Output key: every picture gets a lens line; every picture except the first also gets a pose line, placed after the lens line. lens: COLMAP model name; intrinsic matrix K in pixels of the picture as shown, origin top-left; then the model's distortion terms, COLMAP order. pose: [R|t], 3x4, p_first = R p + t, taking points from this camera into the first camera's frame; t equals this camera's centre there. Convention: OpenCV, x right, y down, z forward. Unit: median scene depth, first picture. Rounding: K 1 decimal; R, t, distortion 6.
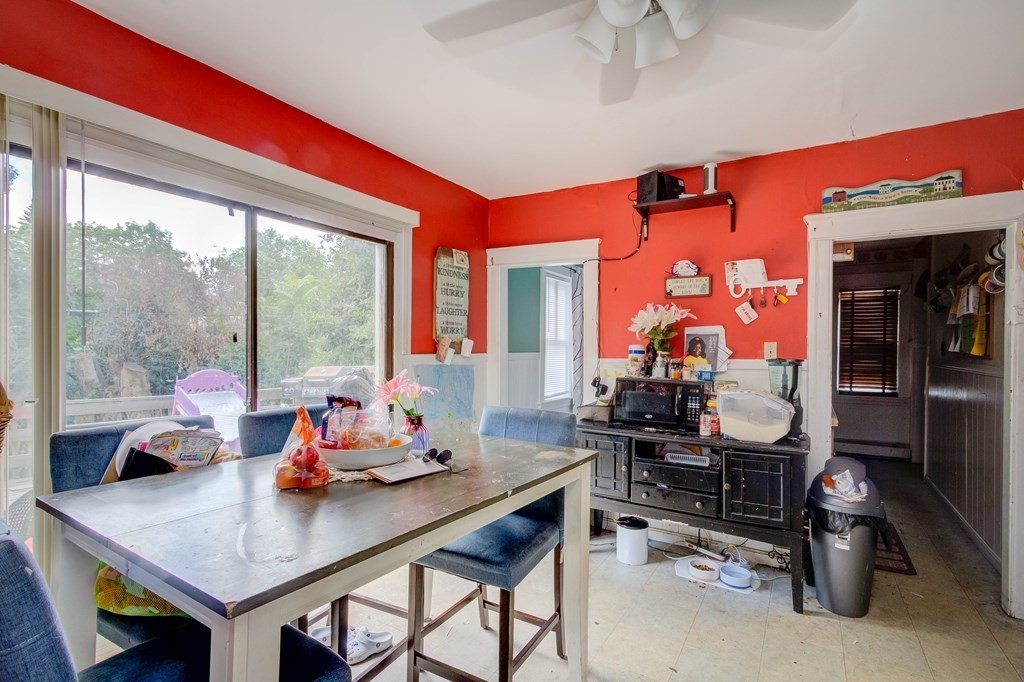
lens RADIAL K [[478.3, 0, 510.3], [0, 478.3, 351.5], [0, 0, 1]] dist [-0.003288, 0.009963]
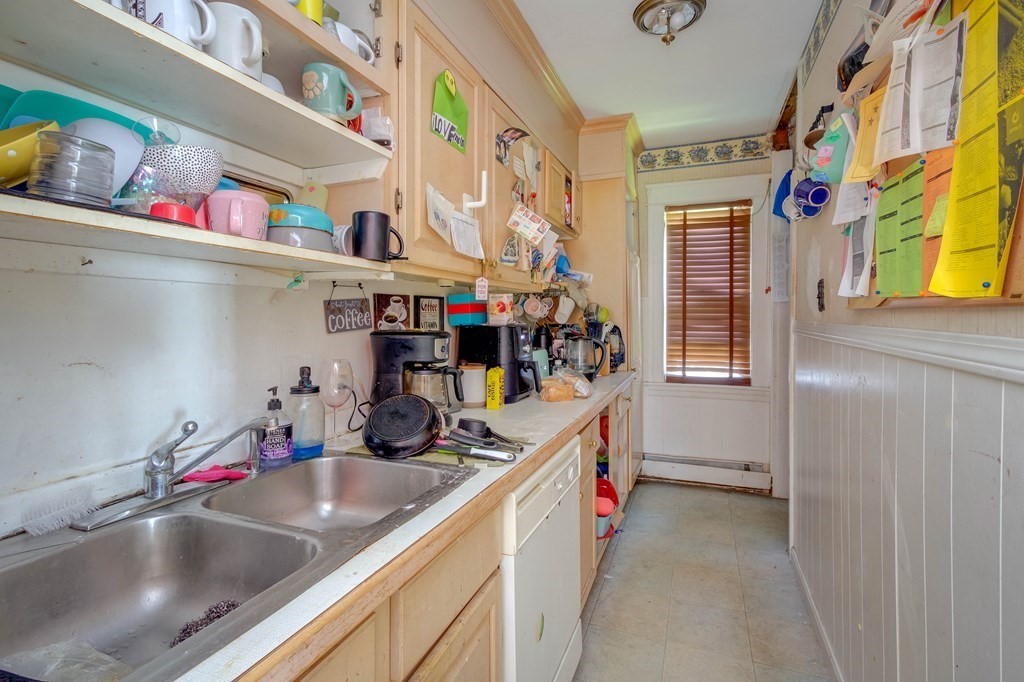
lens RADIAL K [[489.9, 0, 513.0], [0, 489.9, 313.0], [0, 0, 1]] dist [0.024070, 0.000084]
pose [[0.981253, -0.002786, 0.192705, 0.391100], [0.005223, 0.999913, -0.012136, 0.009903], [-0.192654, 0.012915, 0.981182, 0.444190]]
